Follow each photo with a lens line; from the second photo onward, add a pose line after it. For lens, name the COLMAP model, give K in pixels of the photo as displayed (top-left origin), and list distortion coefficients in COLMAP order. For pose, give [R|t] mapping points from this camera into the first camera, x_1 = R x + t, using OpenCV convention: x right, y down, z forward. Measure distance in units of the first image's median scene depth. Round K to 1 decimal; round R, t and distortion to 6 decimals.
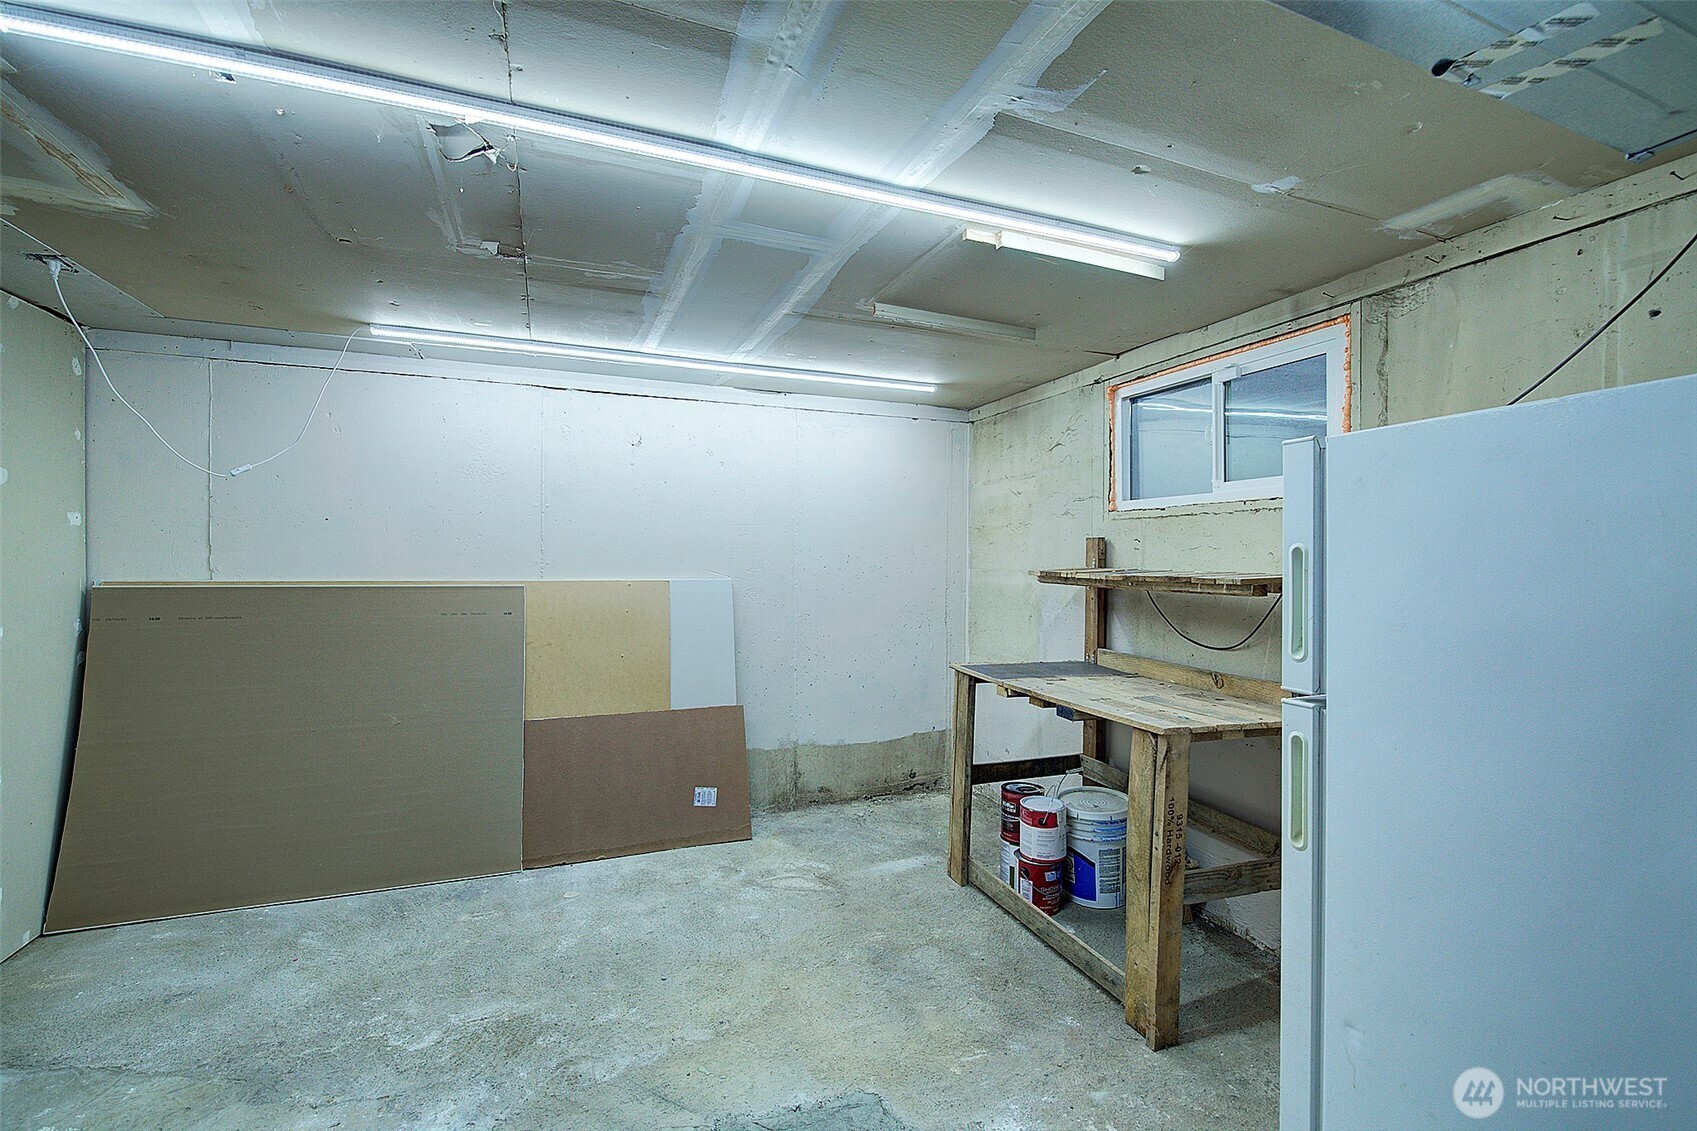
lens RADIAL K [[724.1, 0, 848.5], [0, 724.1, 565.5], [0, 0, 1]] dist [-0.019494, 0.004258]
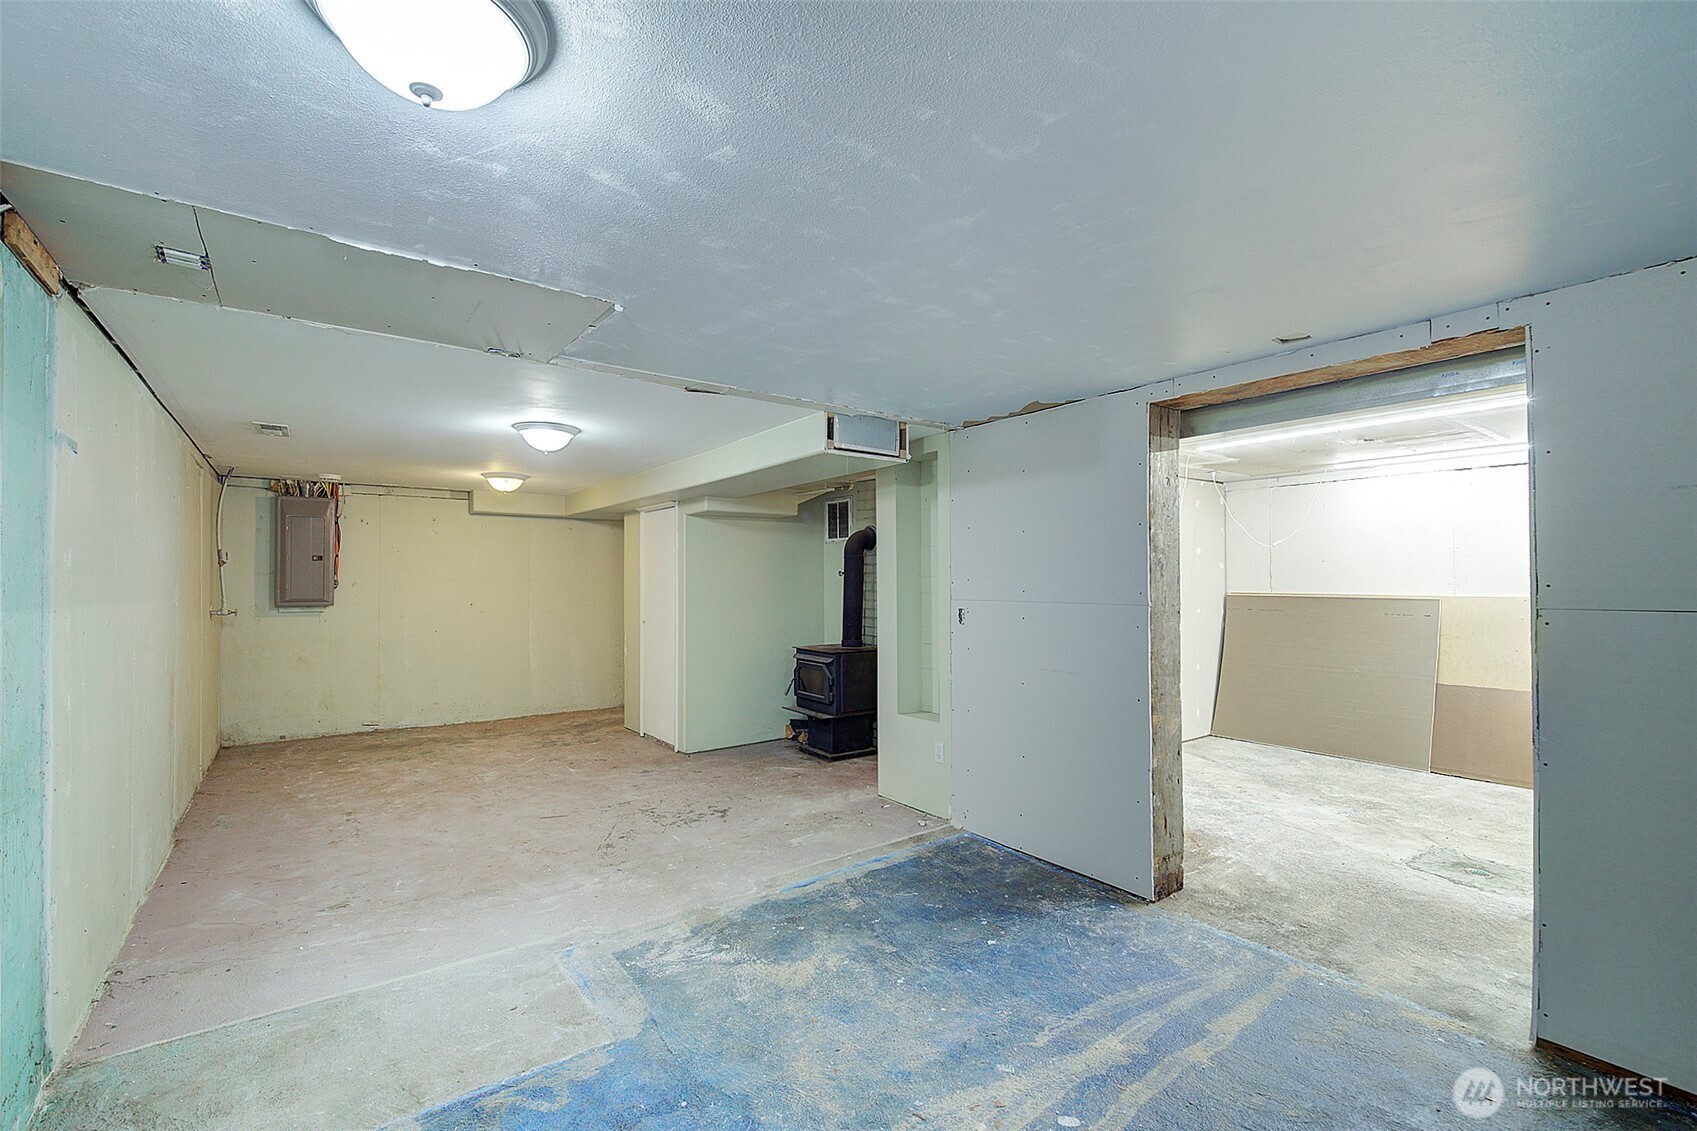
lens RADIAL K [[738.0, 0, 848.5], [0, 738.0, 565.5], [0, 0, 1]] dist [-0.018475, 0.003837]
pose [[0.259768, -0.019481, -0.965475, 0.912789], [-0.003660, 0.999769, -0.021158, -0.008155], [0.965664, 0.009030, 0.259637, -0.800225]]
